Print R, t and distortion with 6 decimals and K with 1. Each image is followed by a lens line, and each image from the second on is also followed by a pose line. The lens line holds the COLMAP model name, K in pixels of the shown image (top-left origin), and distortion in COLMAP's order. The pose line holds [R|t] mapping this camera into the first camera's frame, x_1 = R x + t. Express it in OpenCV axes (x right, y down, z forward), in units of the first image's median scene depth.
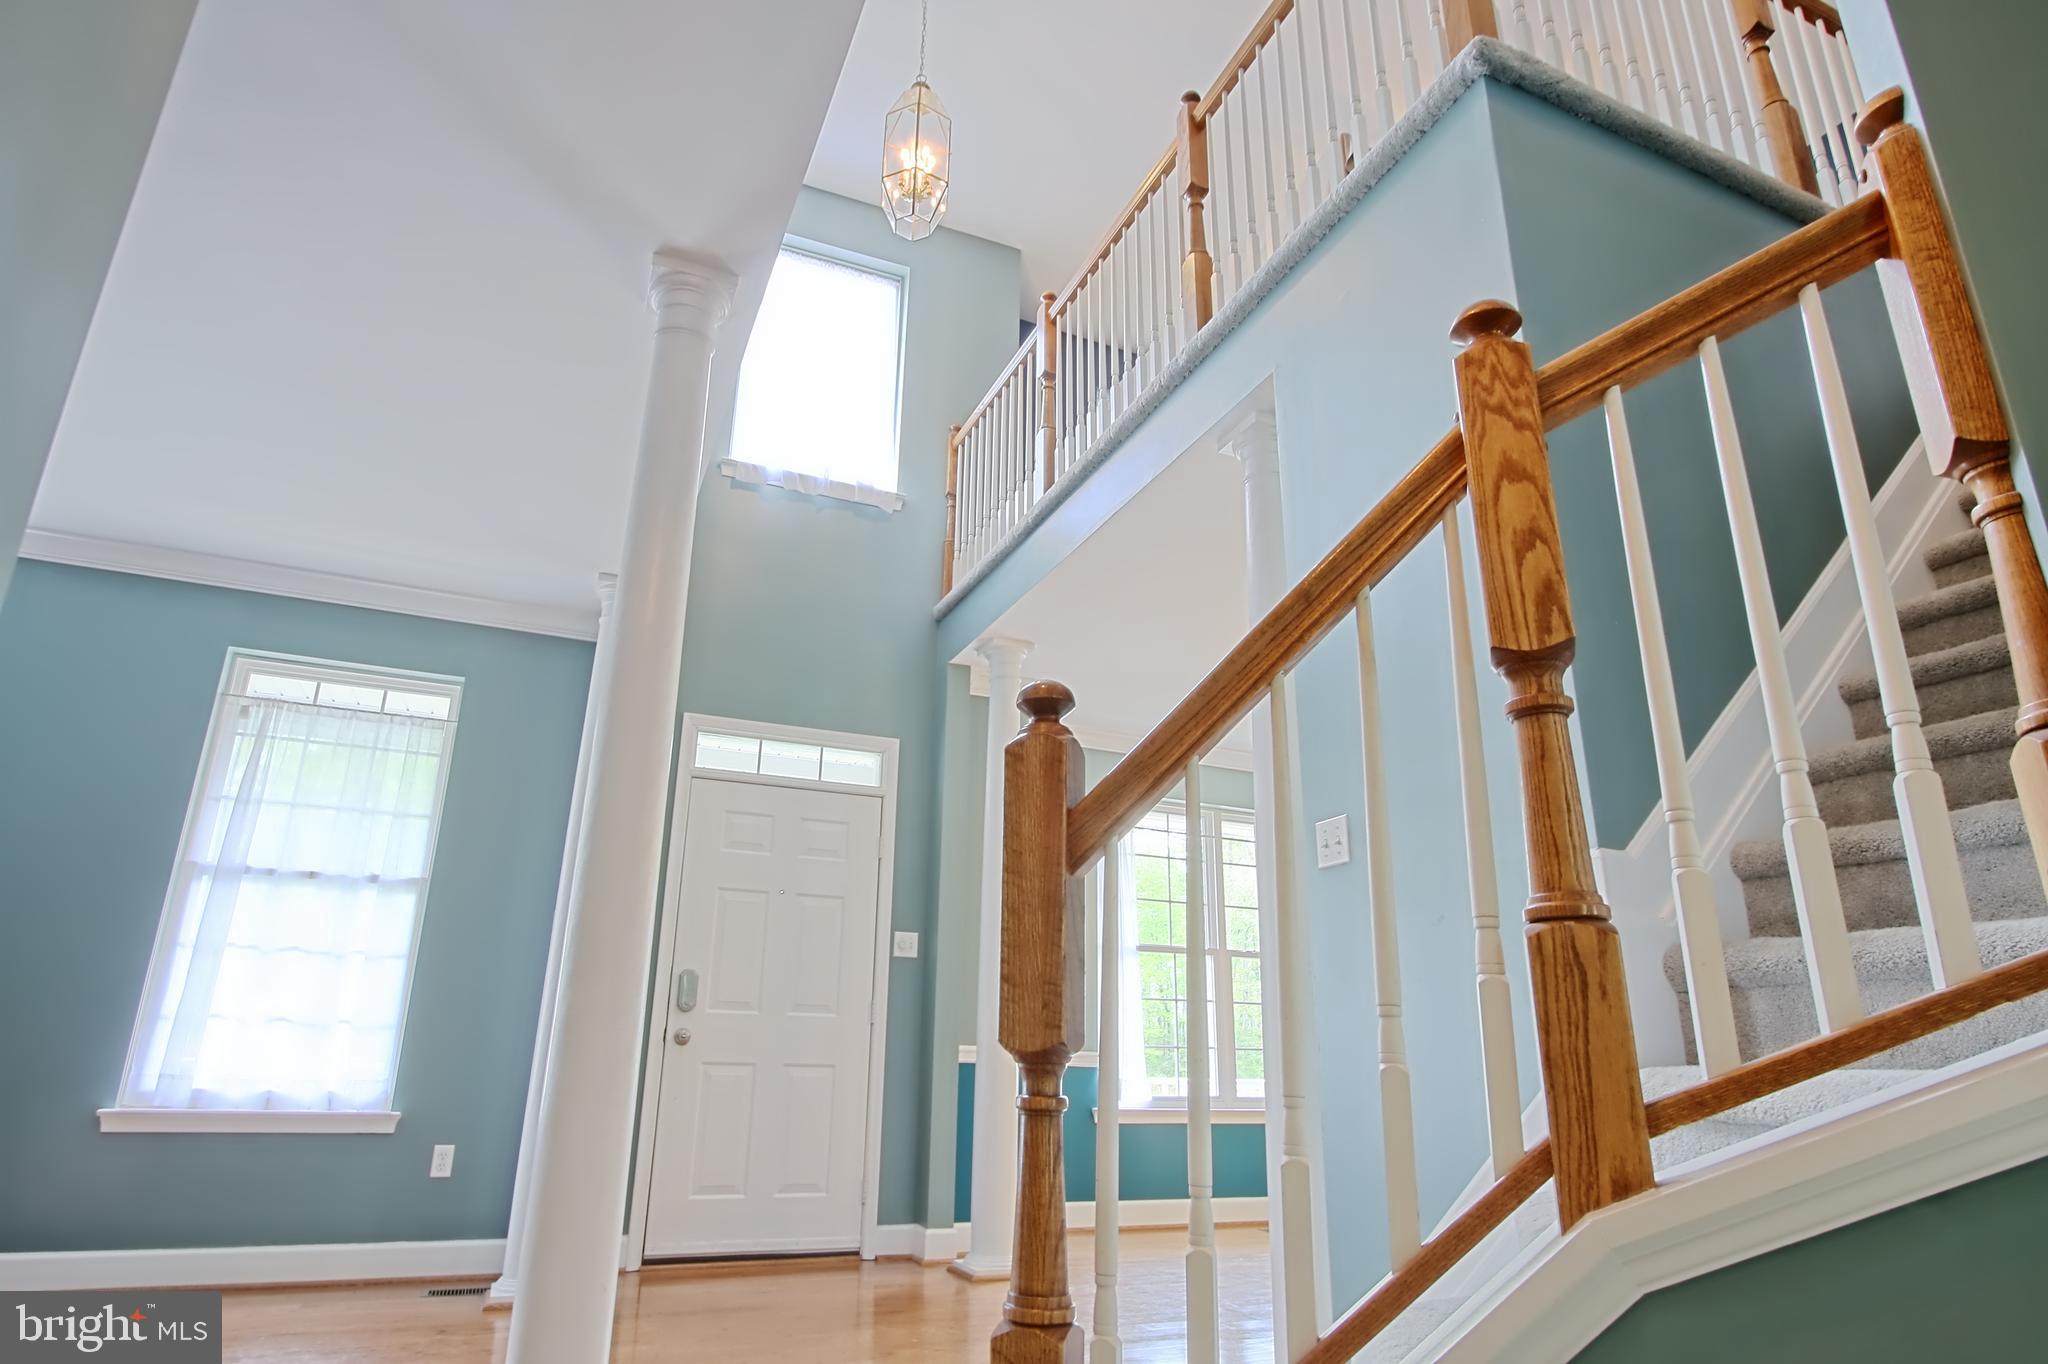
lens RADIAL K [[1155.5, 0, 1024.0], [0, 1155.5, 682.0], [0, 0, 1]] dist [-0.002484, -0.000447]
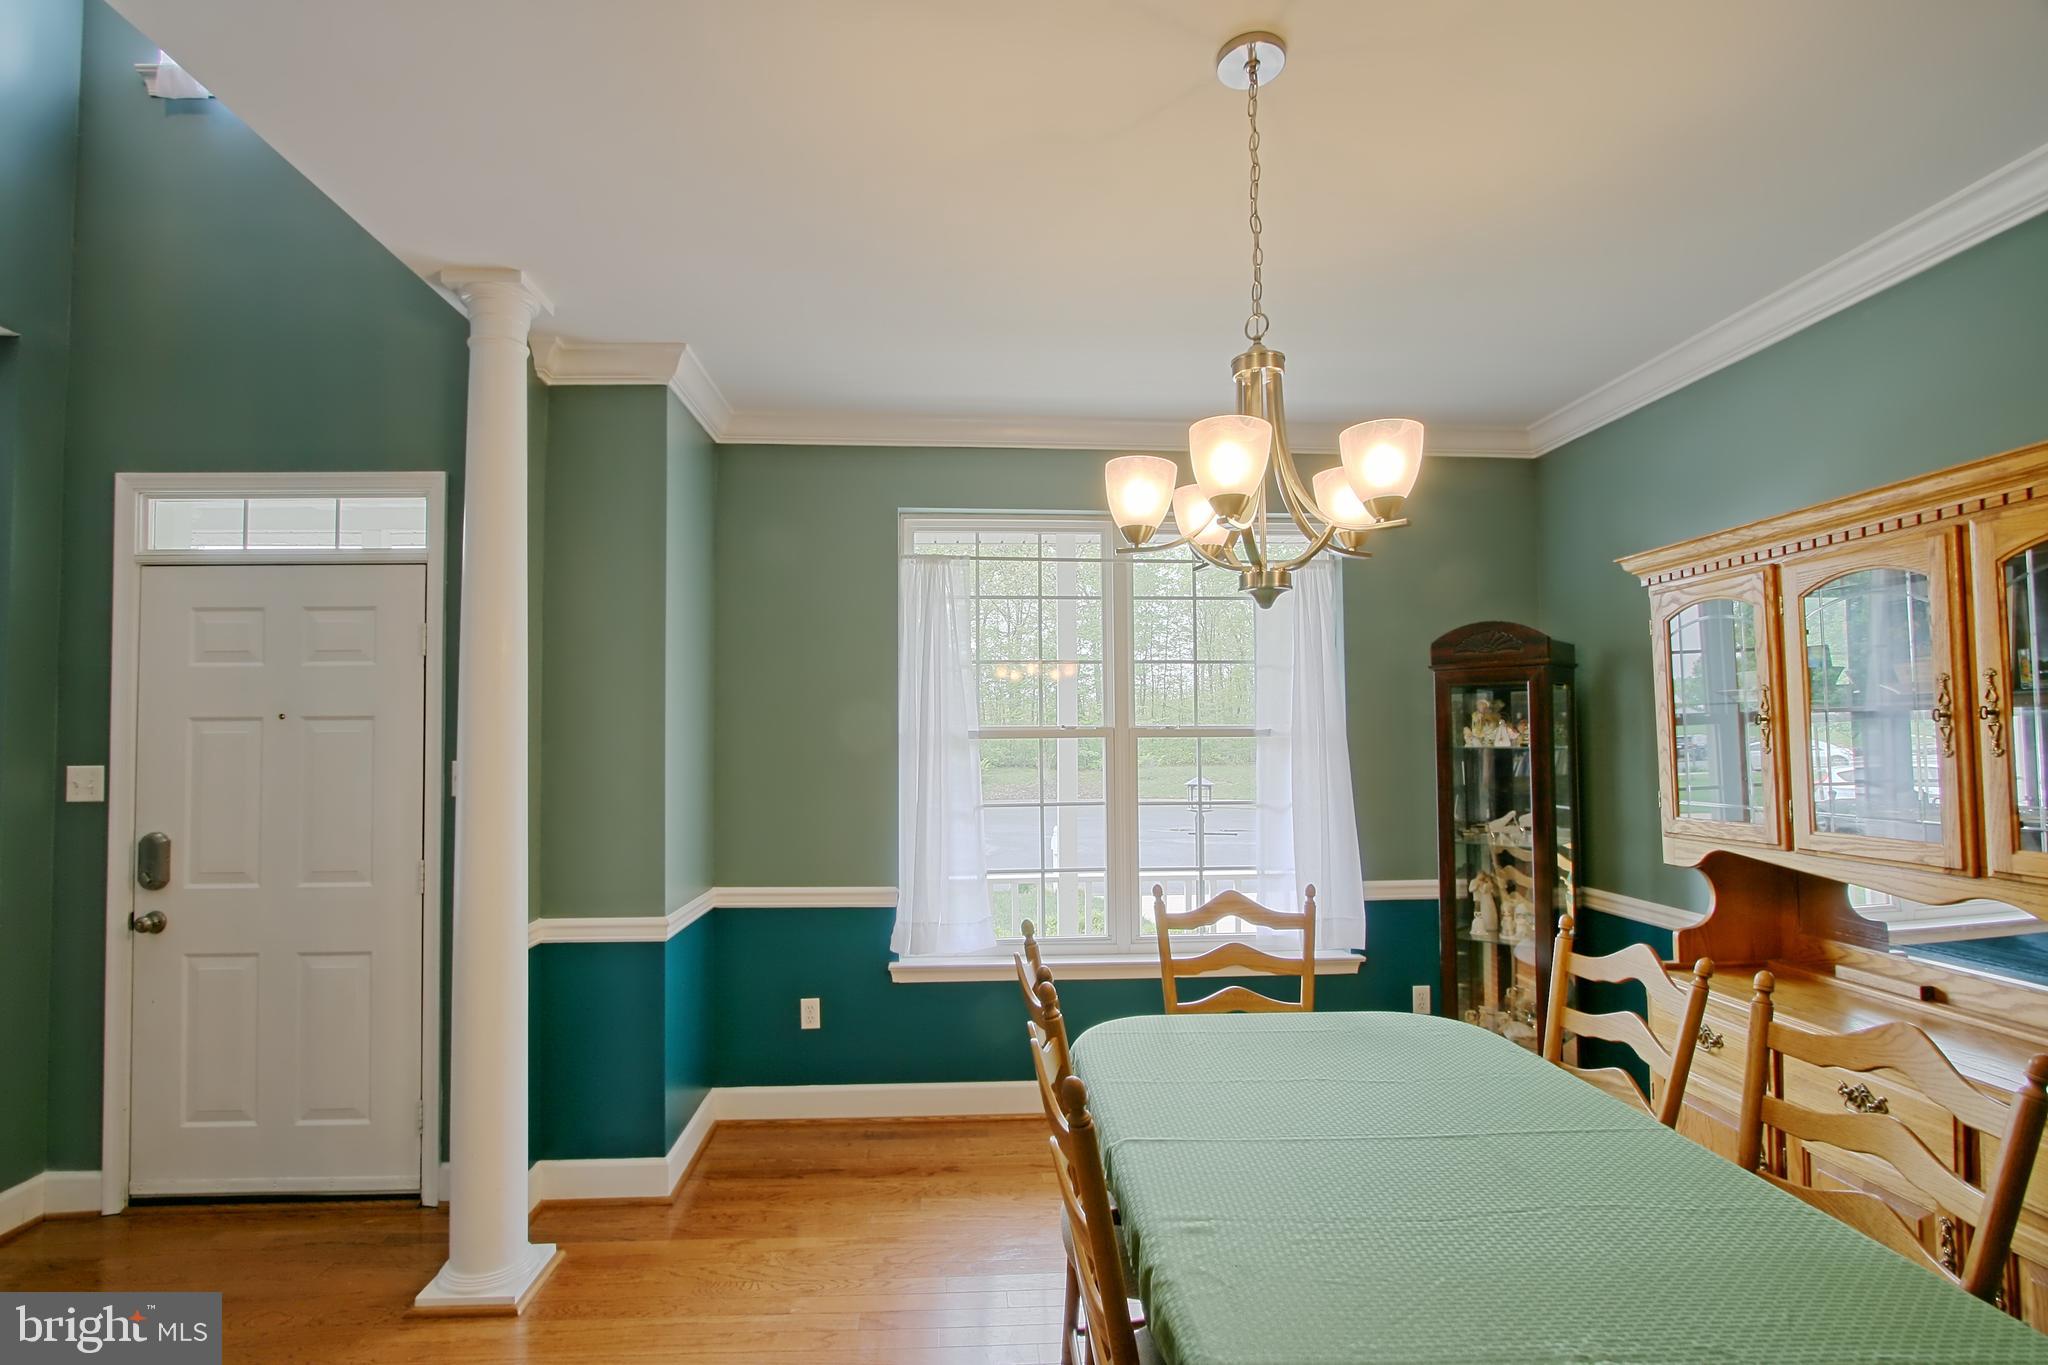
lens RADIAL K [[948.3, 0, 999.1], [0, 948.3, 706.1], [0, 0, 1]] dist [-0.026793, 0.006955]
pose [[0.933786, -0.040767, -0.355501, 0.419405], [0.139255, 0.956572, 0.256083, 0.096983], [0.329623, -0.288632, 0.898911, 0.675080]]
